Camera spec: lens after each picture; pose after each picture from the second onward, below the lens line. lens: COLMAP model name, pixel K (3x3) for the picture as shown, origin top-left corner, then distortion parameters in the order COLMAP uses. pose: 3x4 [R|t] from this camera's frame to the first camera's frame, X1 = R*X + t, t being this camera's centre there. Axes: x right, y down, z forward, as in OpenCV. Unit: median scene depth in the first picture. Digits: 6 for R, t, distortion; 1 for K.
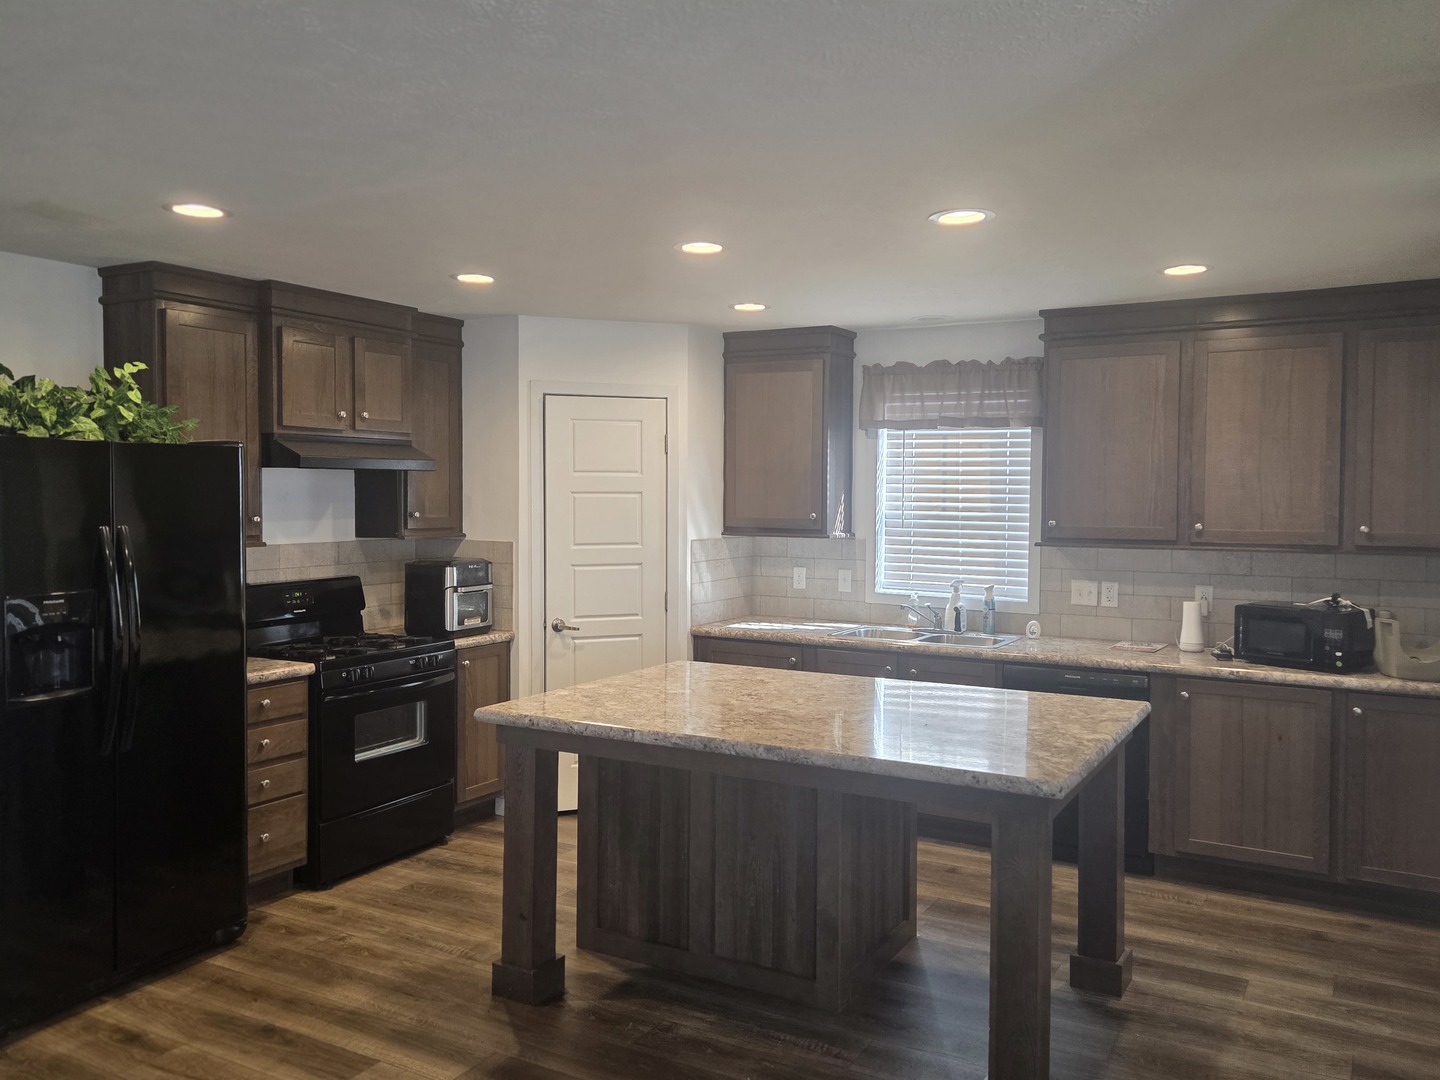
lens RADIAL K [[1147.5, 0, 727.0], [0, 1147.5, 542.5], [0, 0, 1]] dist [0.053959, -0.041697]
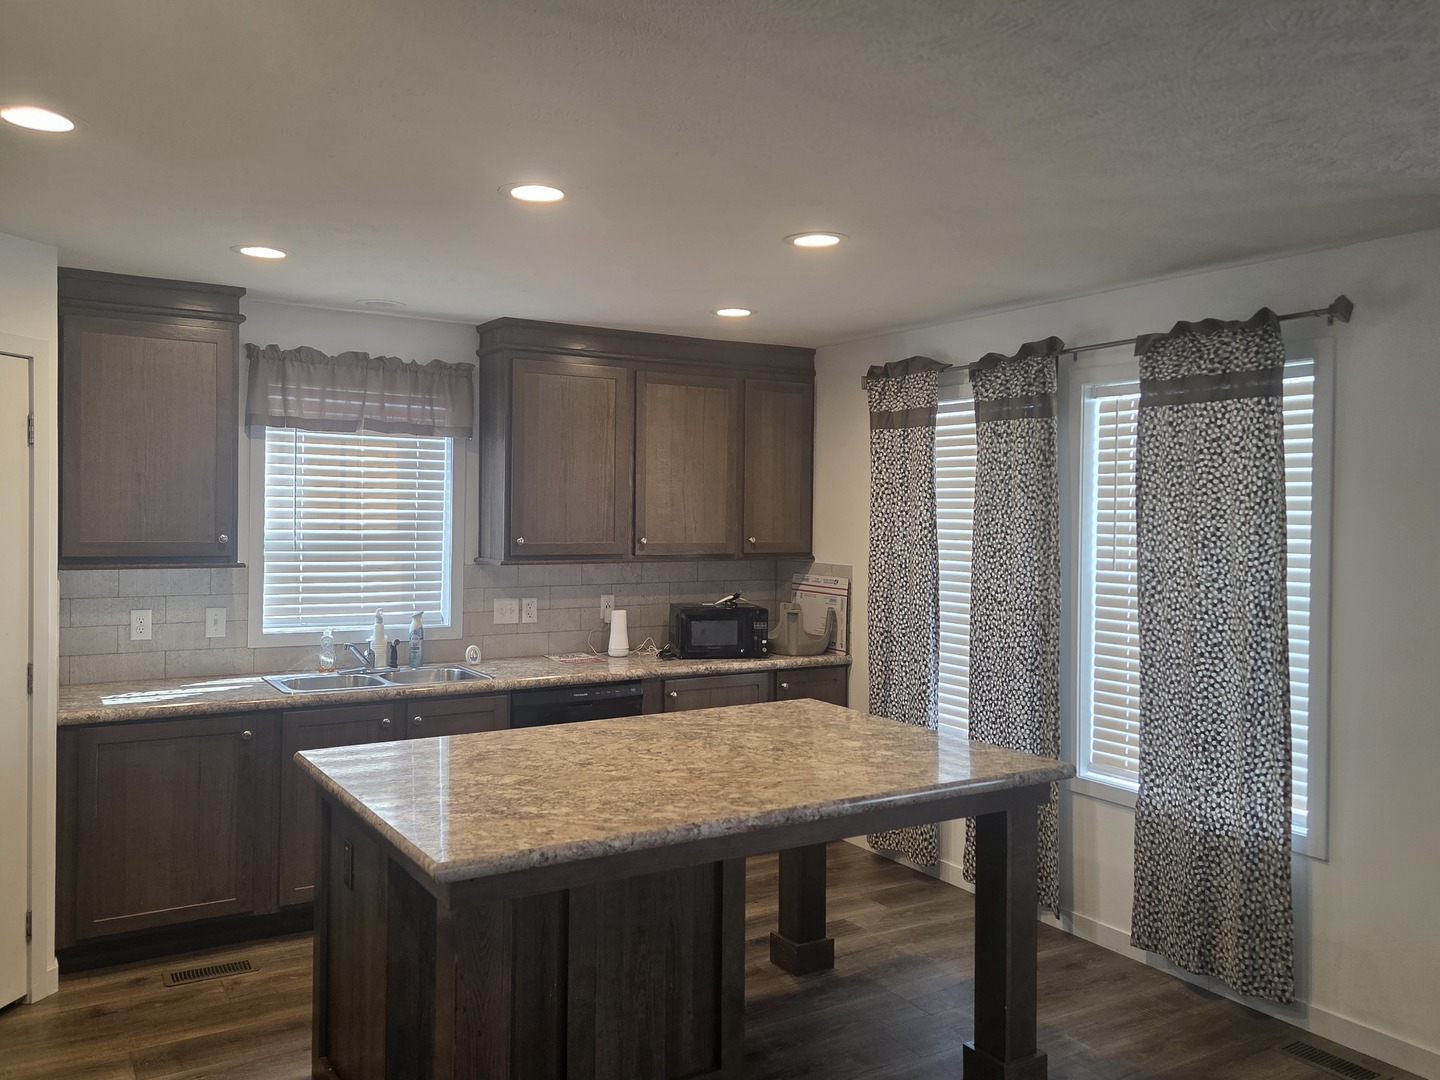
lens RADIAL K [[1147.5, 0, 725.7], [0, 1147.5, 530.8], [0, 0, 1]] dist [0.053959, -0.041697]
pose [[0.478217, -0.017016, 0.878077, -0.443706], [0.031754, 0.999494, 0.002075, -0.019966], [-0.877668, 0.026890, 0.478515, 0.363843]]
